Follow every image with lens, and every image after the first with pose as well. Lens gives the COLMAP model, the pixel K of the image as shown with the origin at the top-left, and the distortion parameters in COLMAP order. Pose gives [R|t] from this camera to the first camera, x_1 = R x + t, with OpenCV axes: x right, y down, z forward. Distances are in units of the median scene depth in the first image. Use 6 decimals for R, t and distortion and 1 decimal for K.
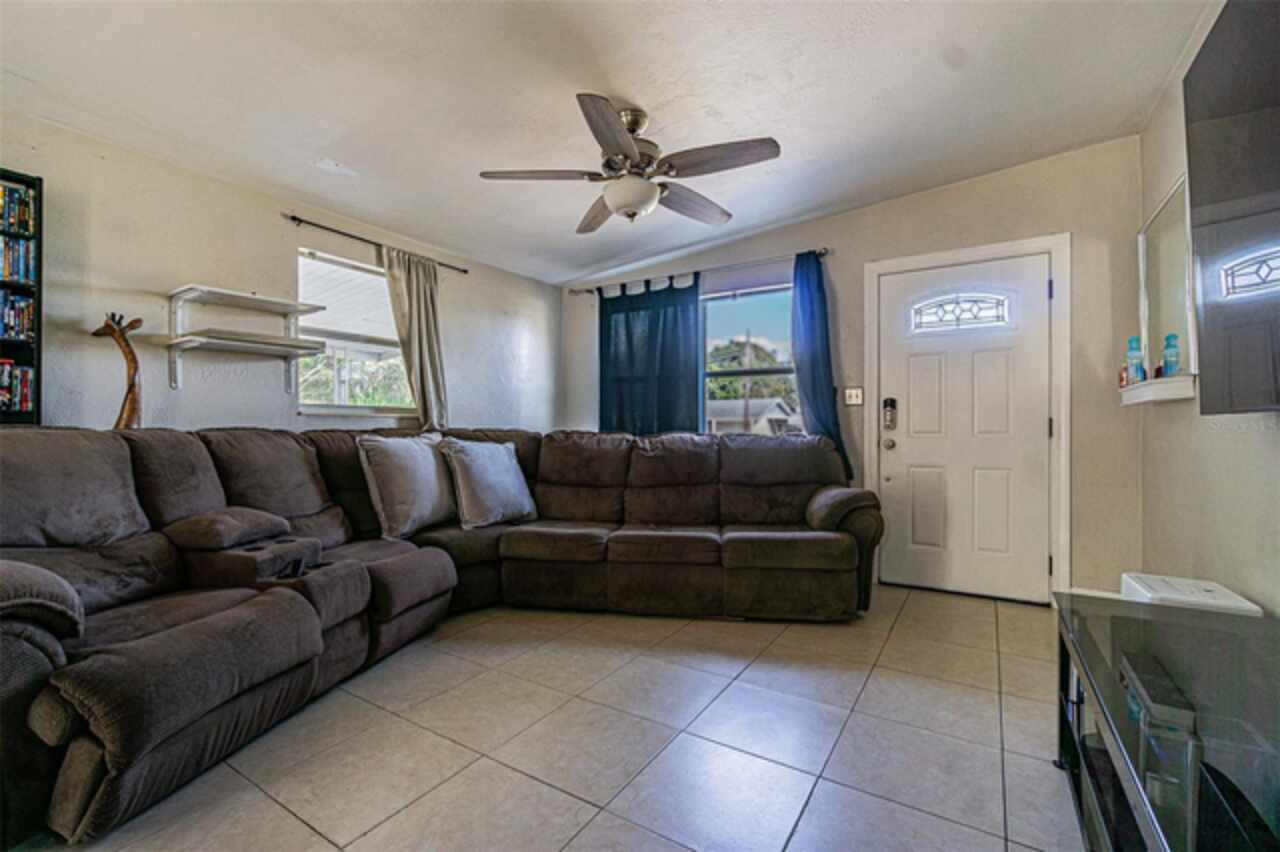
lens RADIAL K [[558.8, 0, 636.4], [0, 558.8, 424.9], [0, 0, 1]] dist [-0.001223, -0.000068]
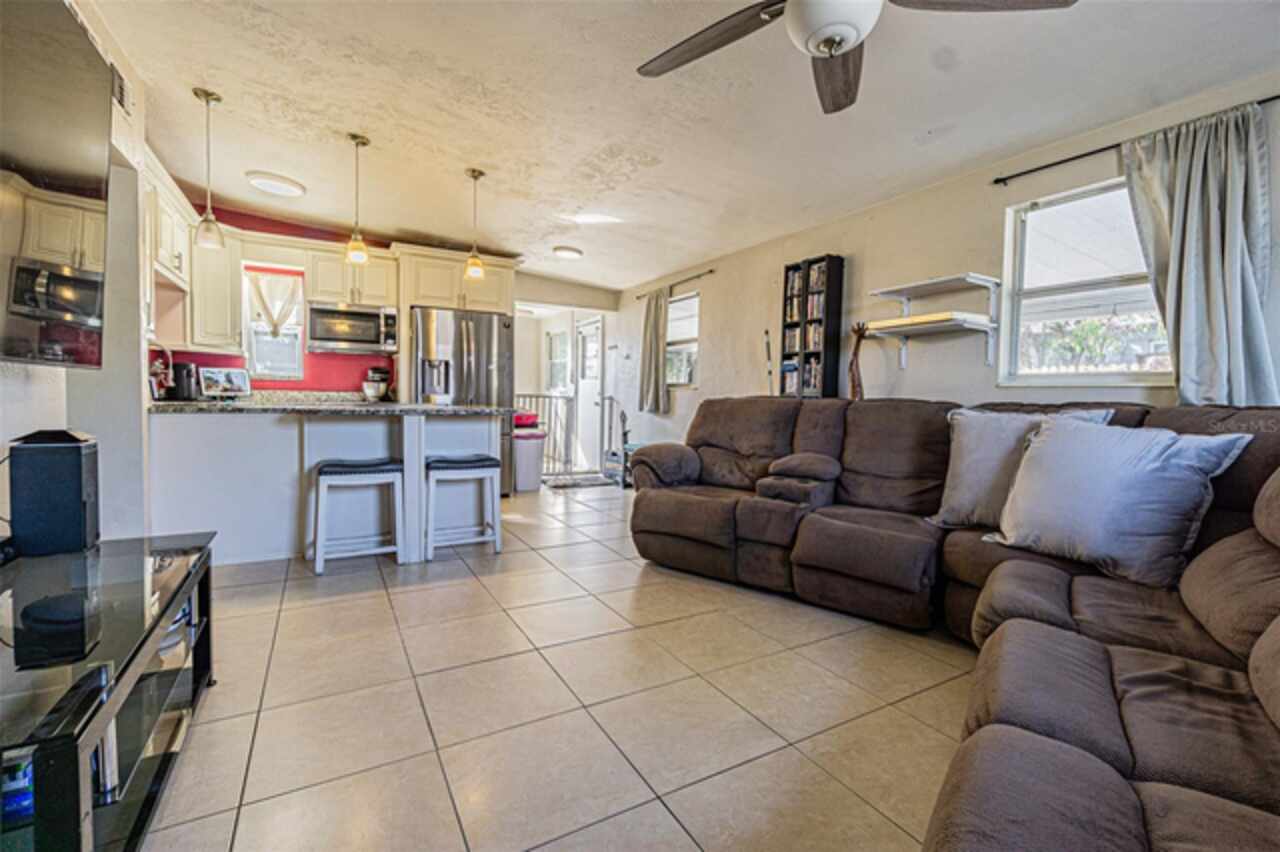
lens RADIAL K [[558.8, 0, 637.5], [0, 558.8, 416.2], [0, 0, 1]] dist [-0.001223, -0.000068]
pose [[-0.461247, 0.024481, -0.886934, 0.577101], [-0.017112, 0.999188, 0.036479, 0.008318], [0.887107, 0.032003, -0.460454, 0.991943]]
